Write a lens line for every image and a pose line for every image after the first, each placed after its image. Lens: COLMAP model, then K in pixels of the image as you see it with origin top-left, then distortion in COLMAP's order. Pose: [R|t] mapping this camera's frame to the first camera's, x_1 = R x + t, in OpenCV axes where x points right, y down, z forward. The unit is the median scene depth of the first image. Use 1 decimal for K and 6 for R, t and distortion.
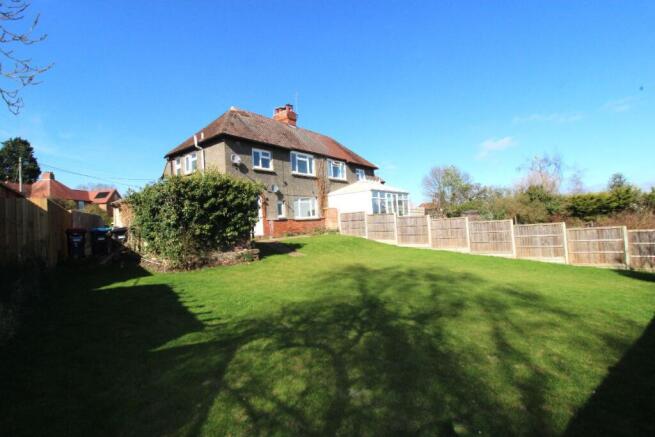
lens RADIAL K [[306.0, 0, 326.7], [0, 306.0, 218.6], [0, 0, 1]] dist [-0.000070, -0.000591]
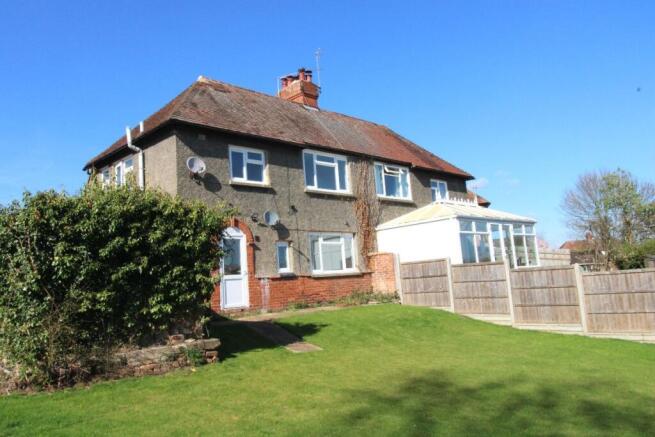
lens RADIAL K [[520.6, 0, 327.4], [0, 520.6, 216.3], [0, 0, 1]] dist [0.013317, -0.003708]
pose [[0.991927, -0.024146, -0.124487, 0.040978], [0.010832, 0.994250, -0.106536, -0.004006], [0.126344, 0.104328, 0.986485, 0.114229]]
